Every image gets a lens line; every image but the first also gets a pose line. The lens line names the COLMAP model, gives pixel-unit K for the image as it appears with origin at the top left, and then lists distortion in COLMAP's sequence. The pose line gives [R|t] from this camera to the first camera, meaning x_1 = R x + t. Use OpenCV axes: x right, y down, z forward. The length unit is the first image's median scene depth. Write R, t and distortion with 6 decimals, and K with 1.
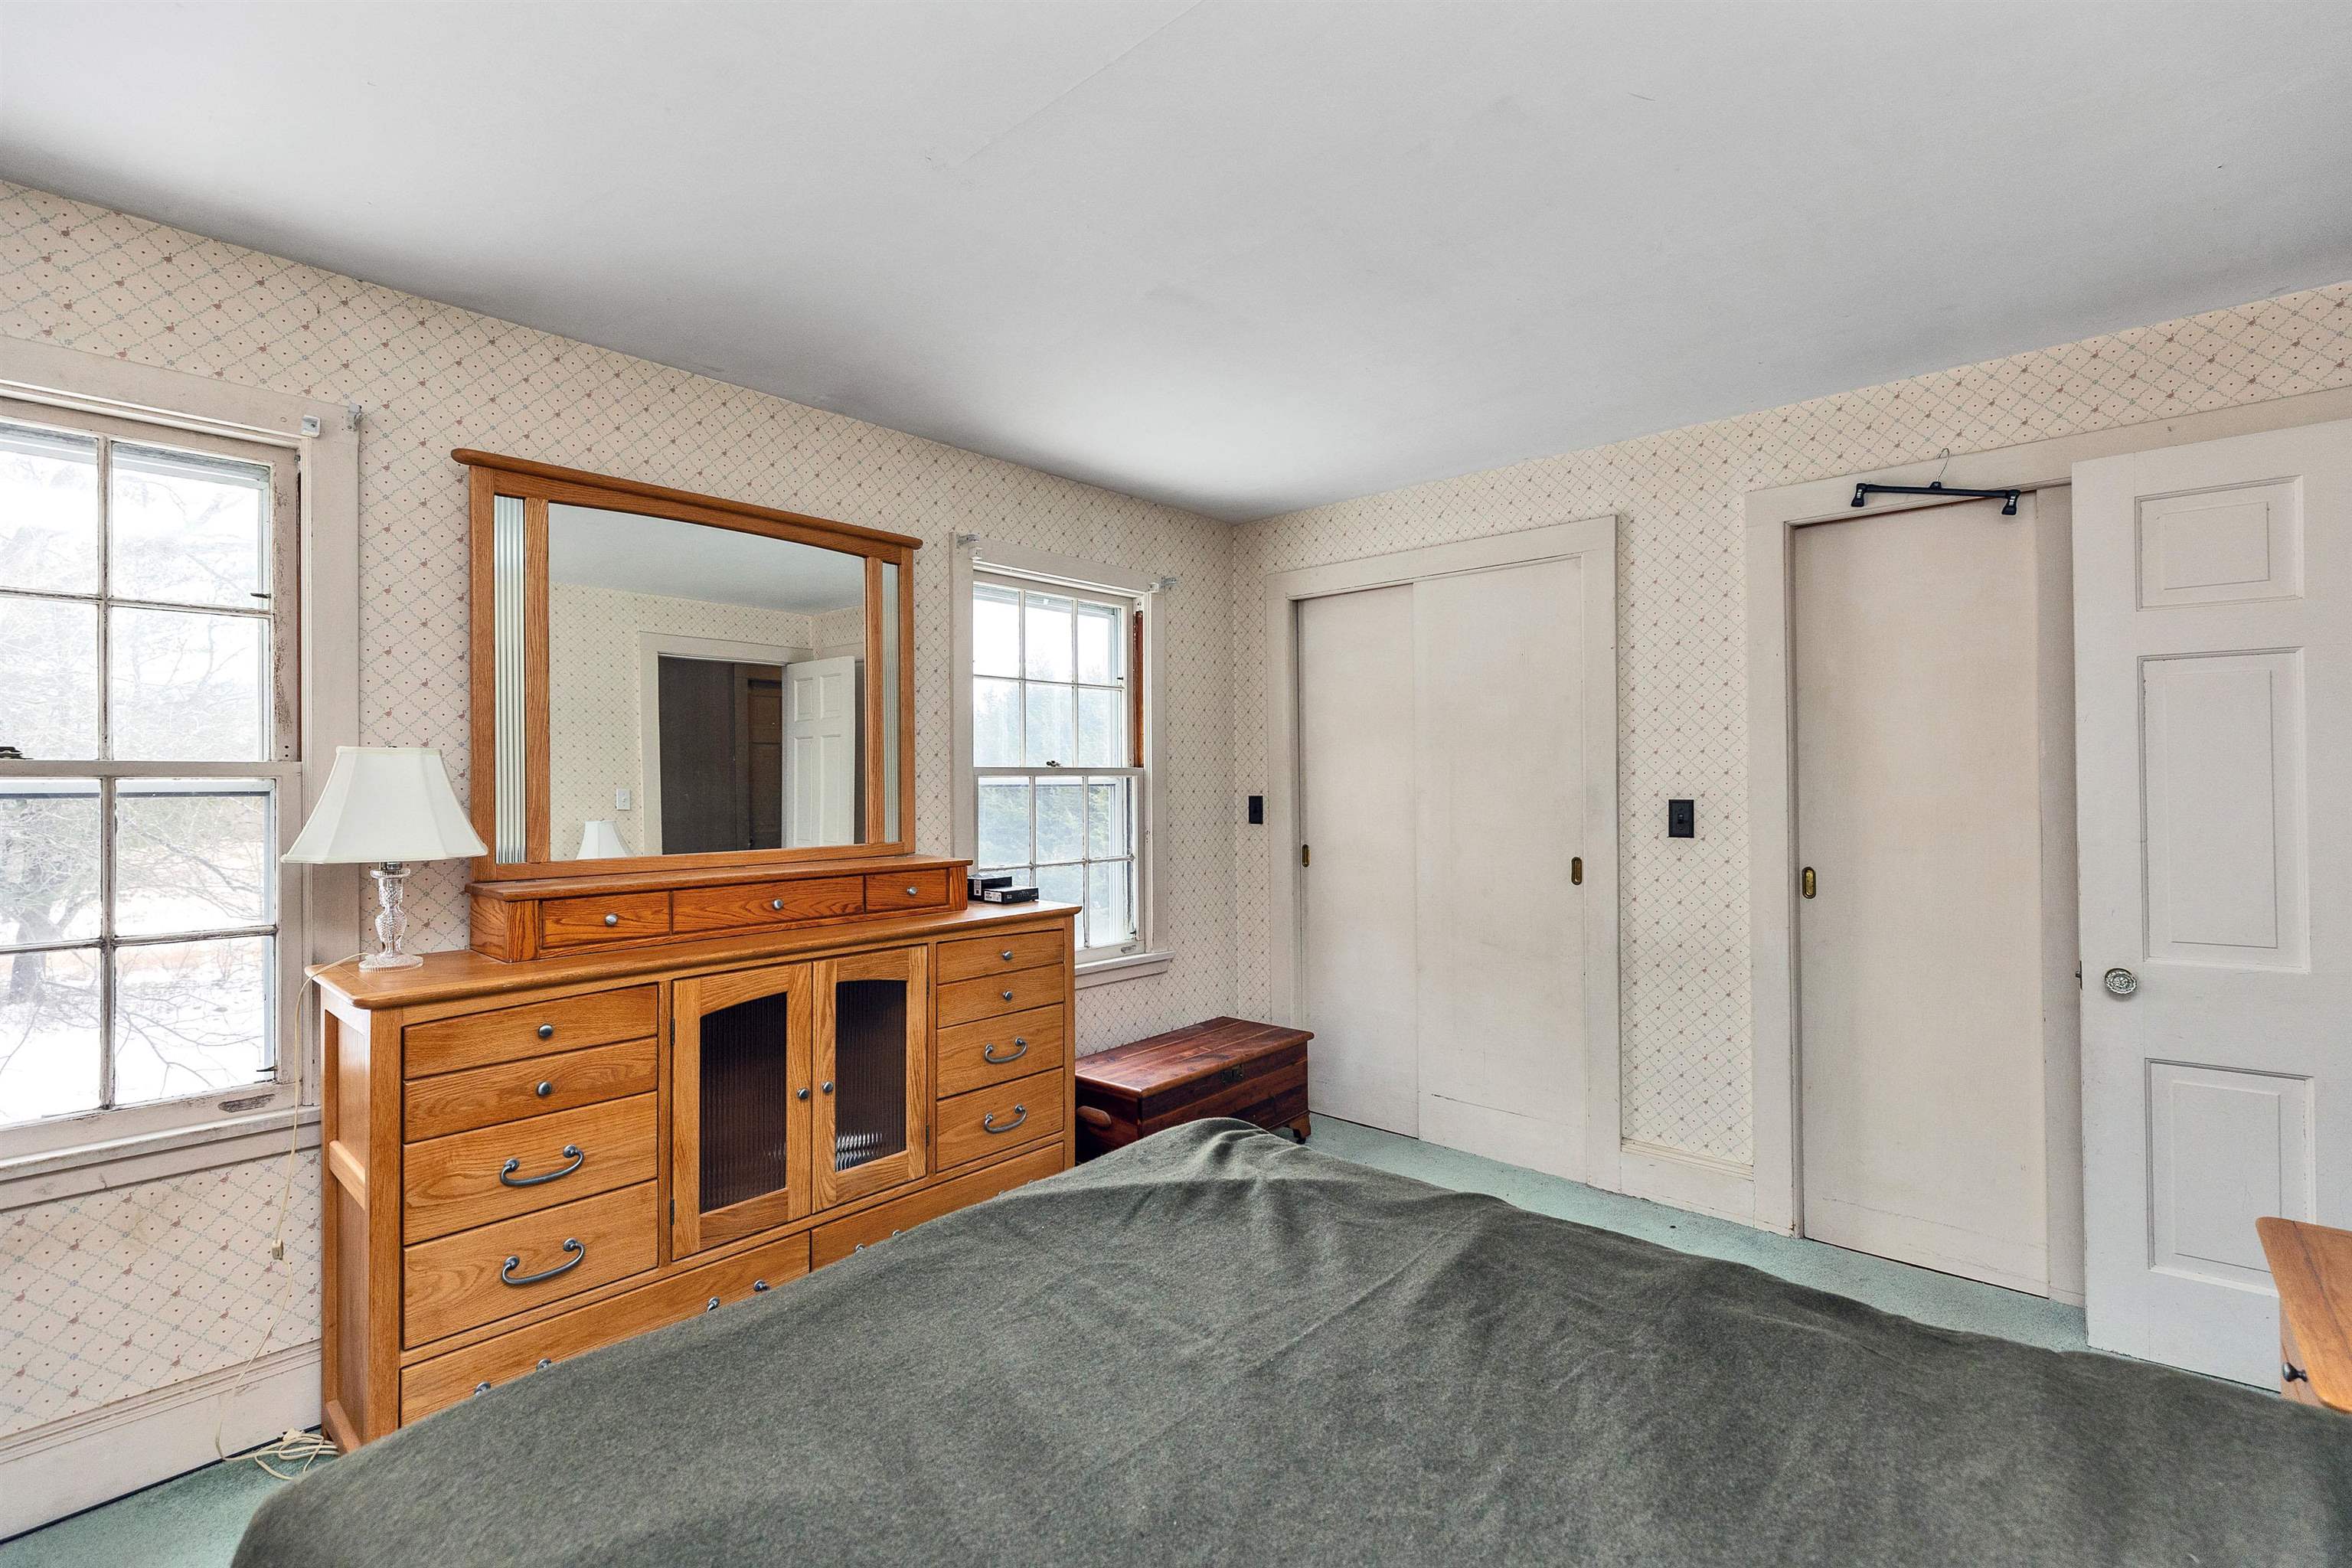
lens RADIAL K [[1052.2, 0, 1164.8], [0, 1052.2, 777.6], [0, 0, 1]] dist [0.003681, 0.000447]
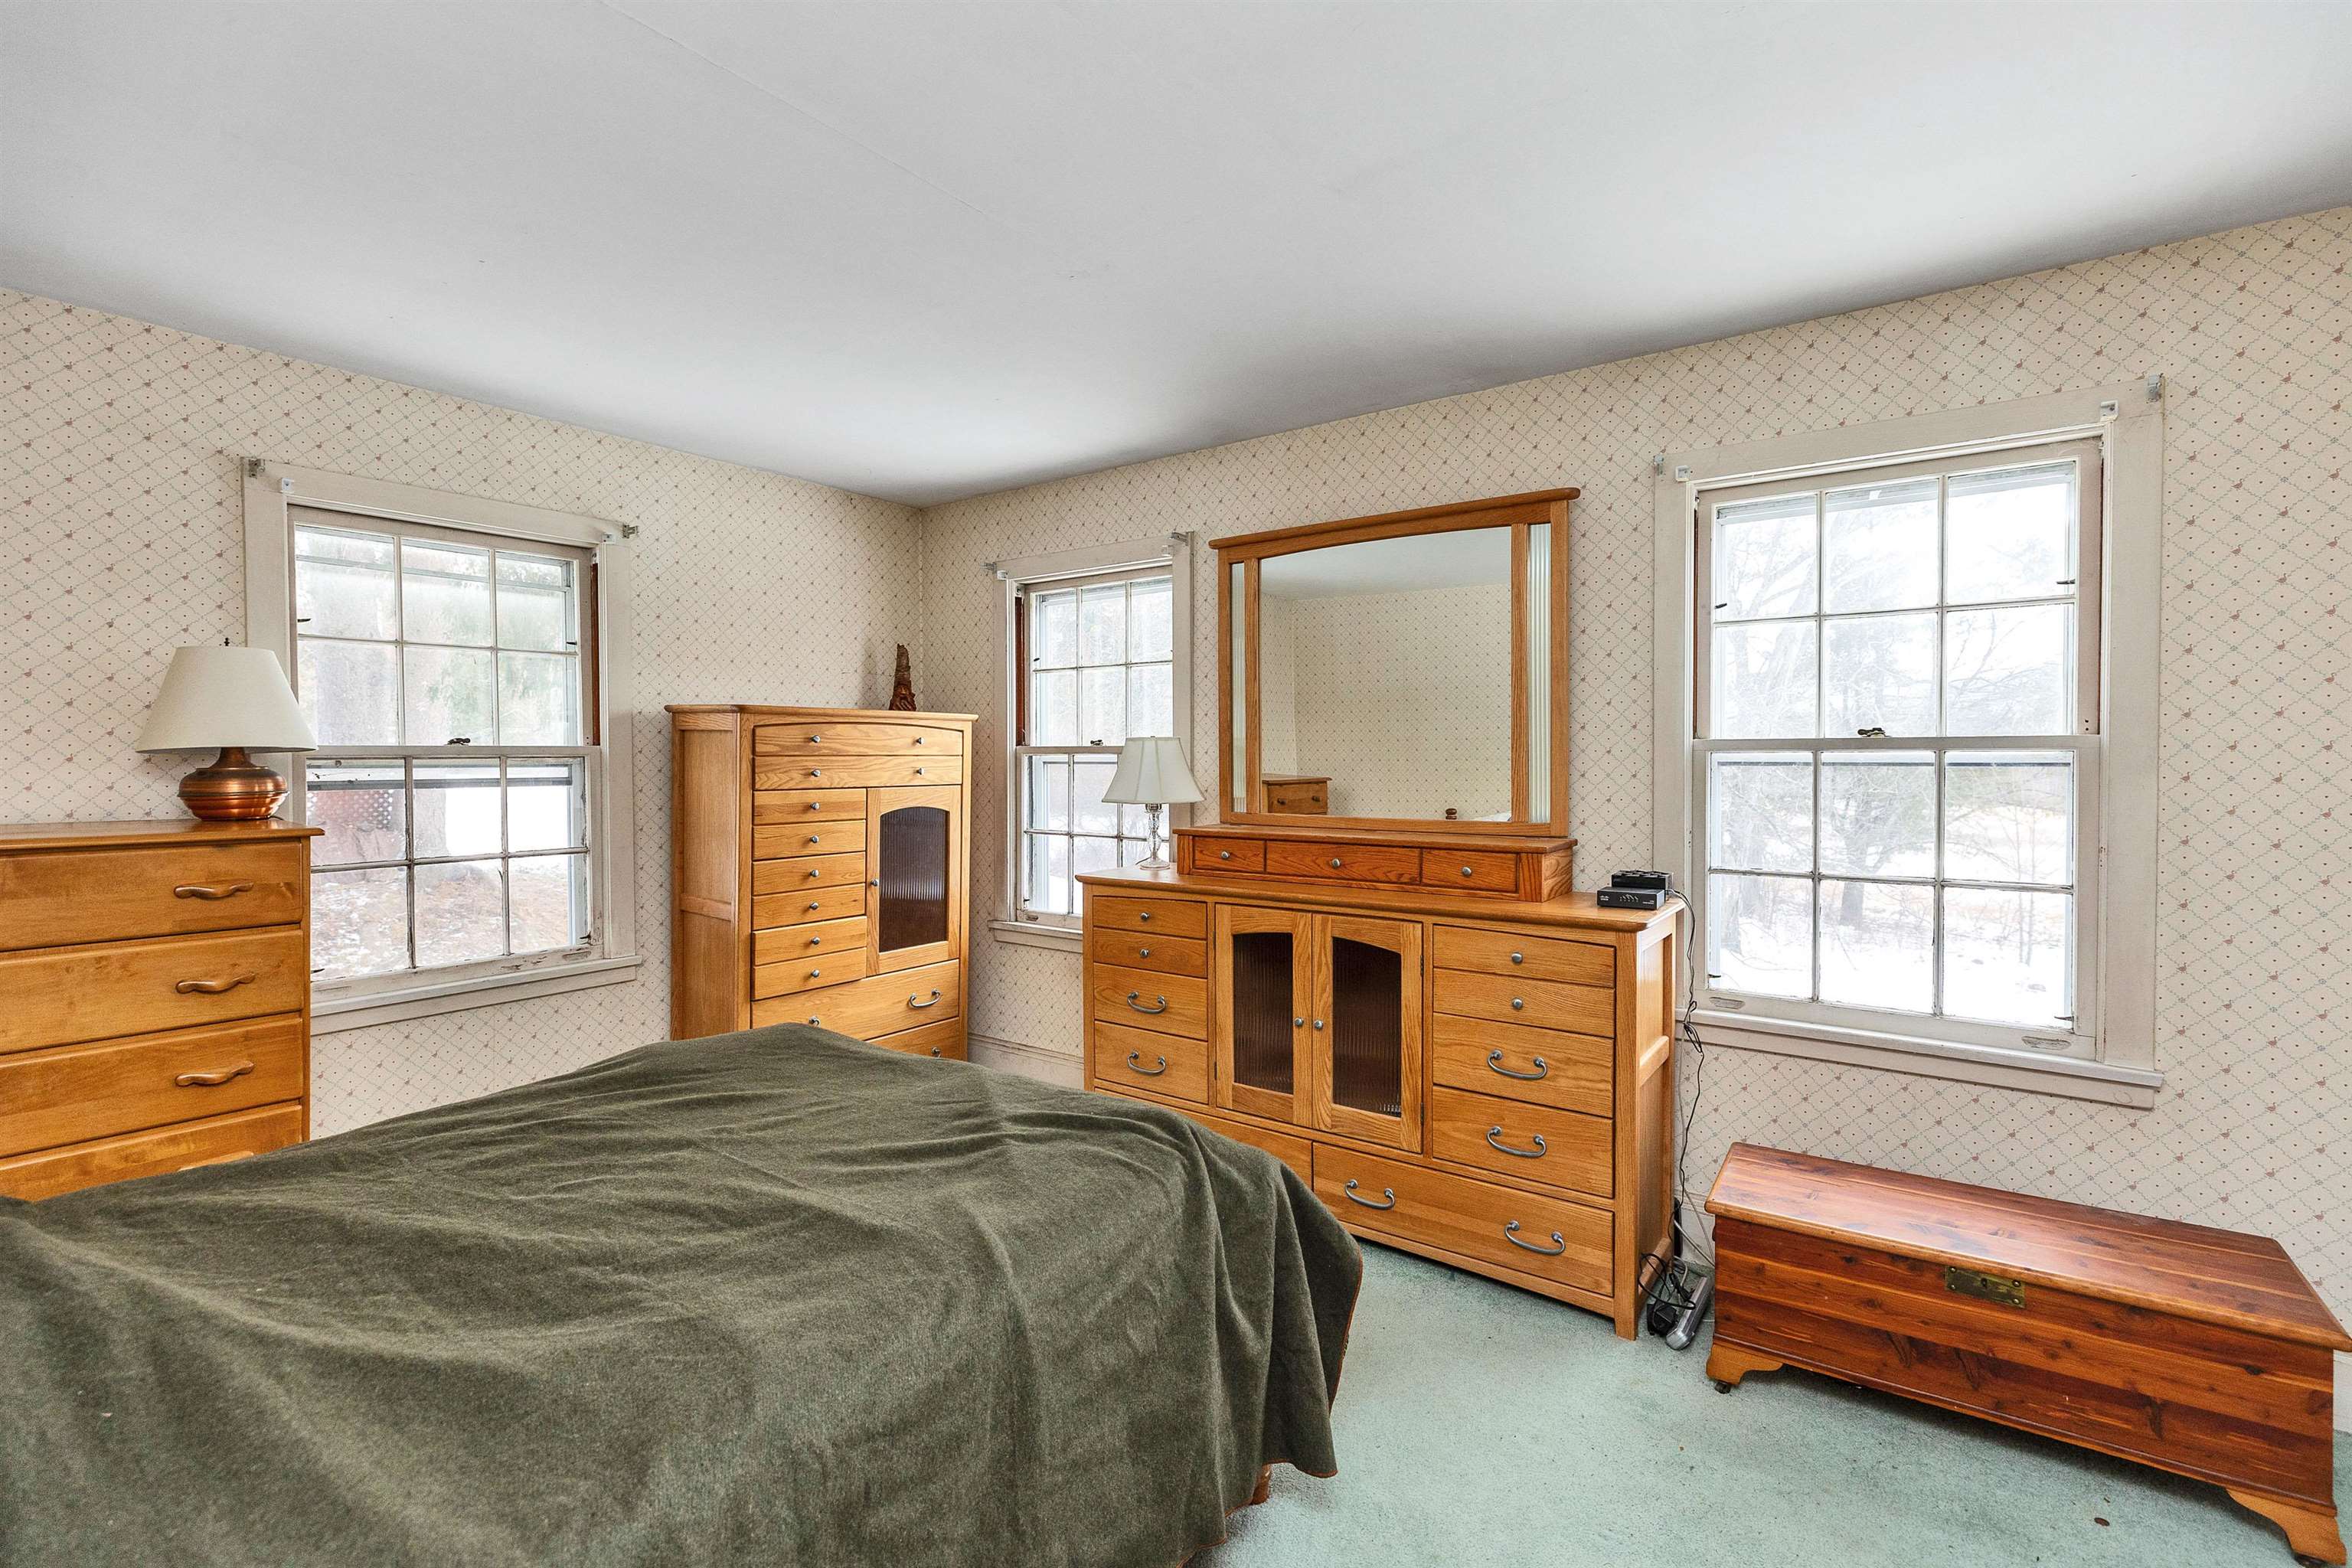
lens RADIAL K [[1052.2, 0, 1183.7], [0, 1052.2, 772.5], [0, 0, 1]] dist [0.003681, 0.000447]
pose [[0.114609, 0.019167, -0.993226, 0.784478], [0.002855, 0.999803, 0.019623, -0.003053], [0.993407, -0.005085, 0.114532, 0.715709]]
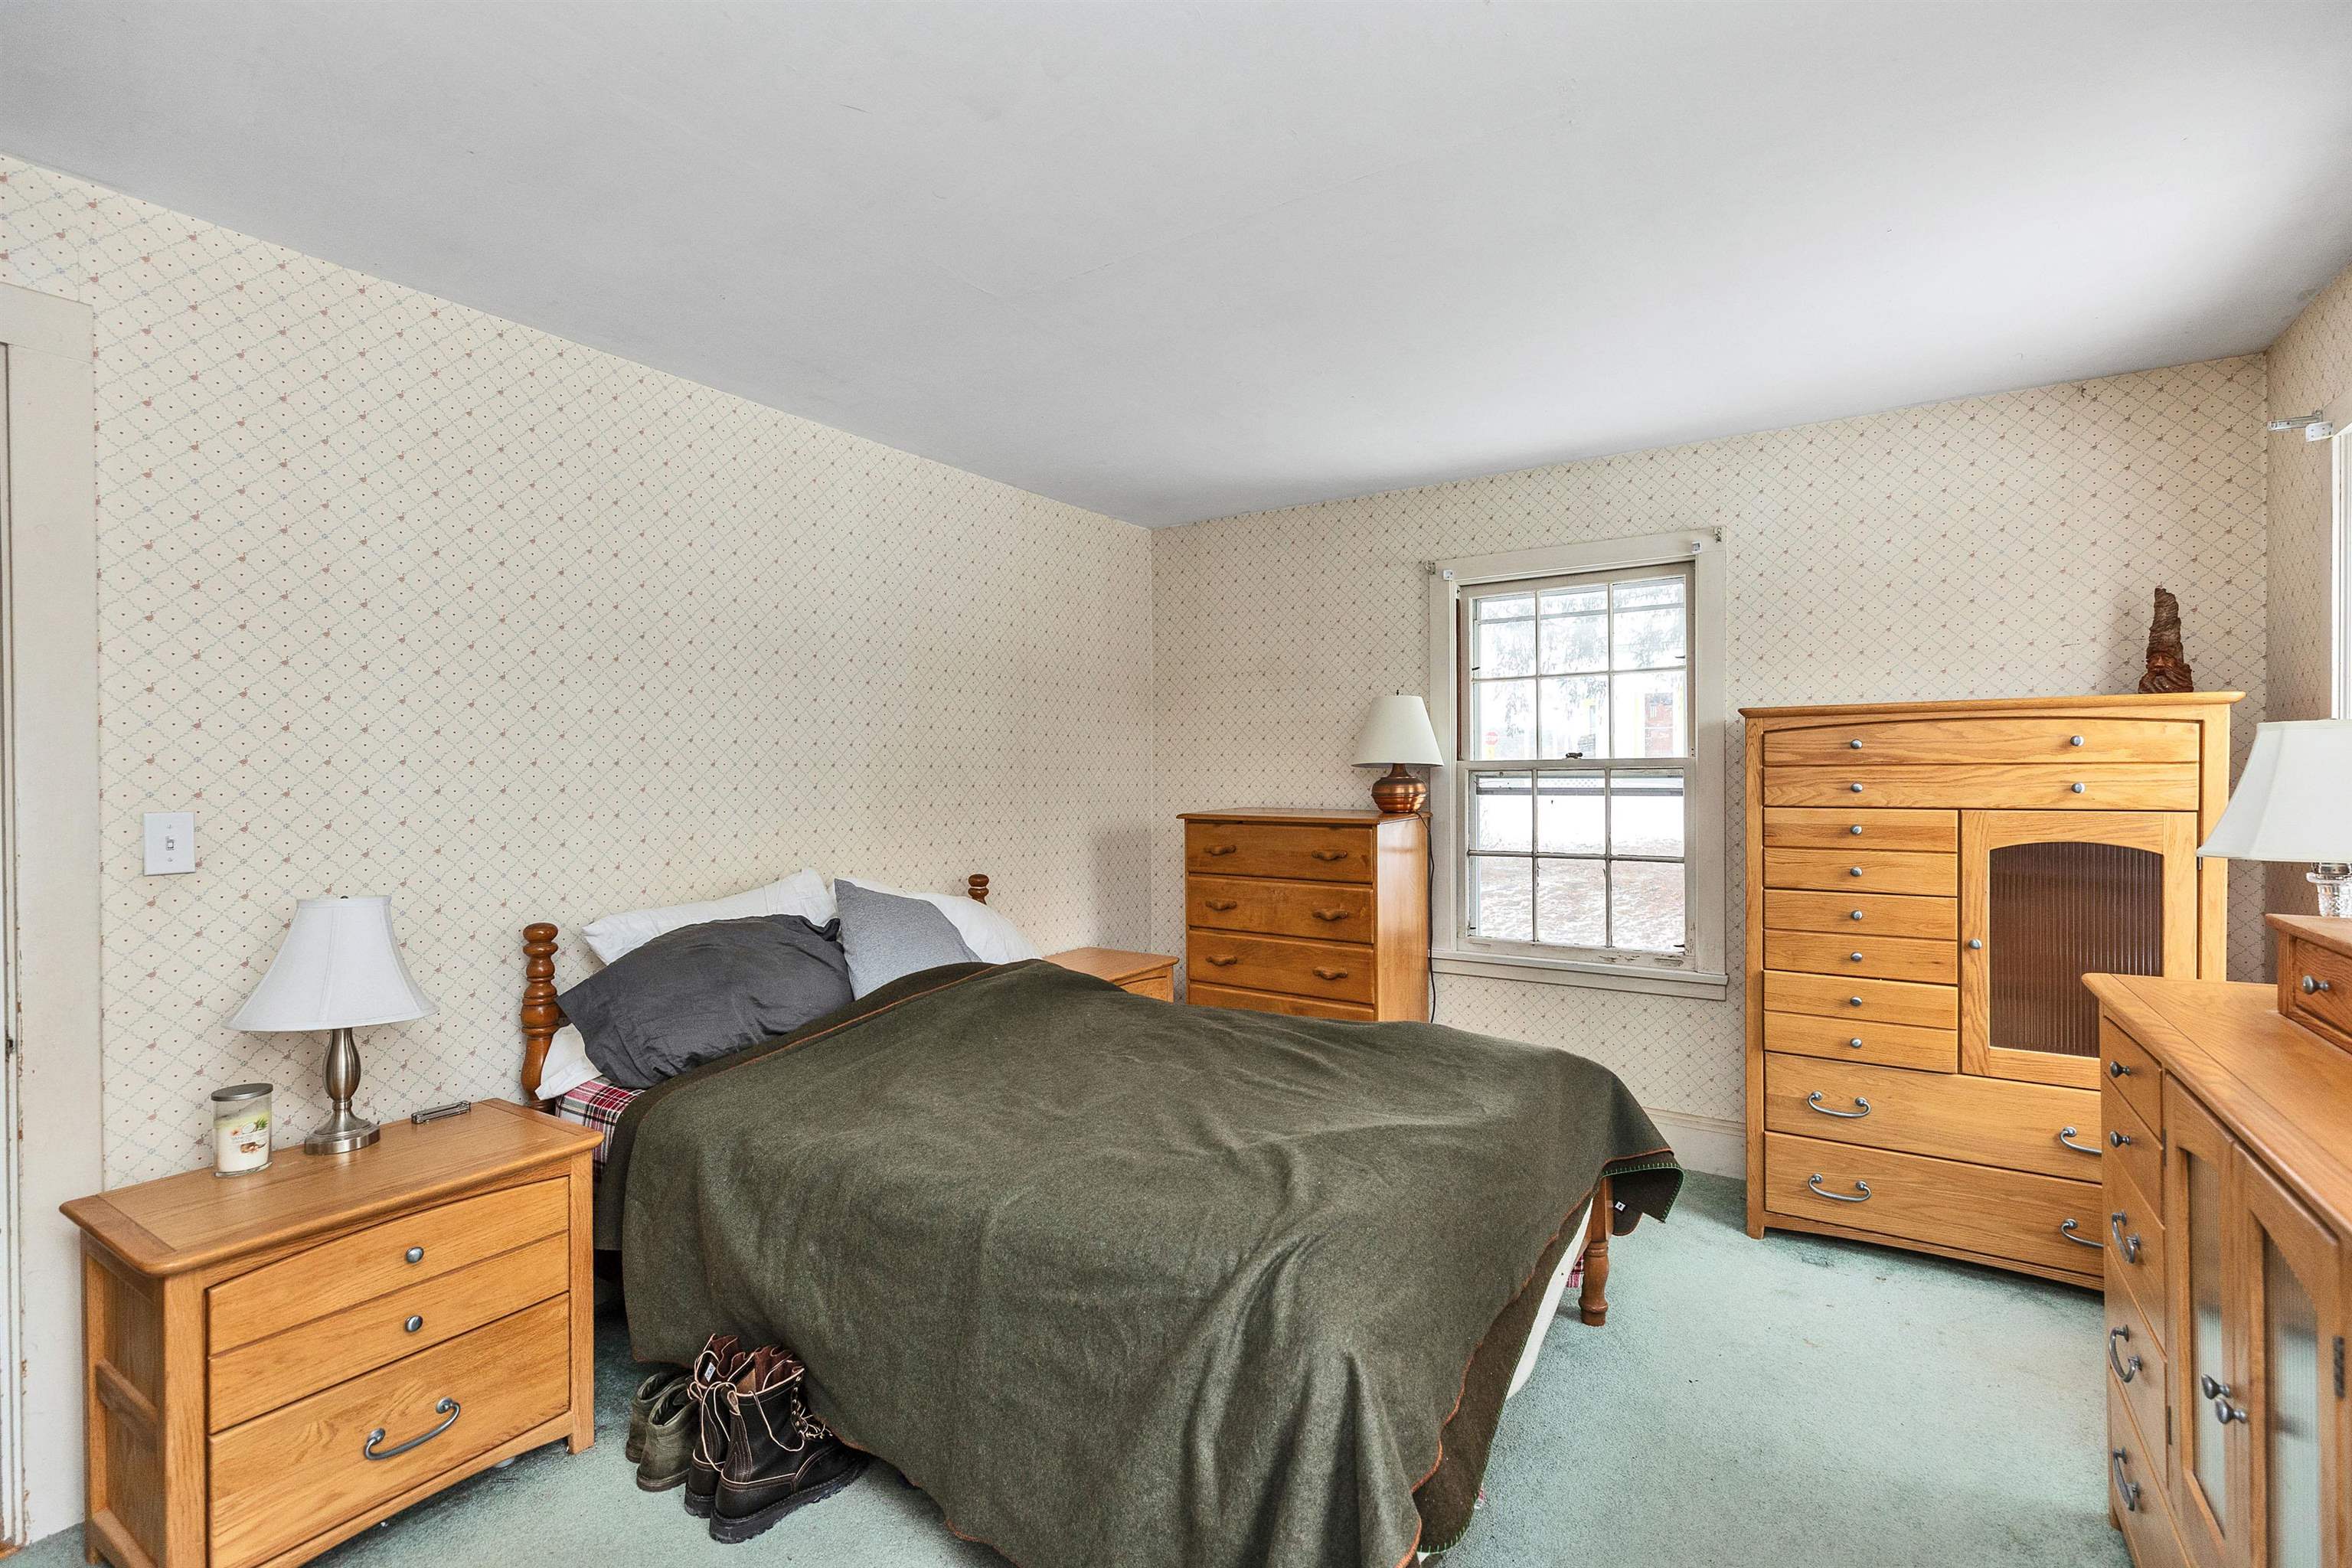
lens RADIAL K [[1052.2, 0, 1174.3], [0, 1052.2, 780.3], [0, 0, 1]] dist [0.003681, 0.000447]
pose [[-0.986162, 0.009487, -0.165515, 0.217101], [0.008779, 0.999949, 0.005009, 0.004336], [0.165554, 0.003487, -0.986195, 1.367471]]
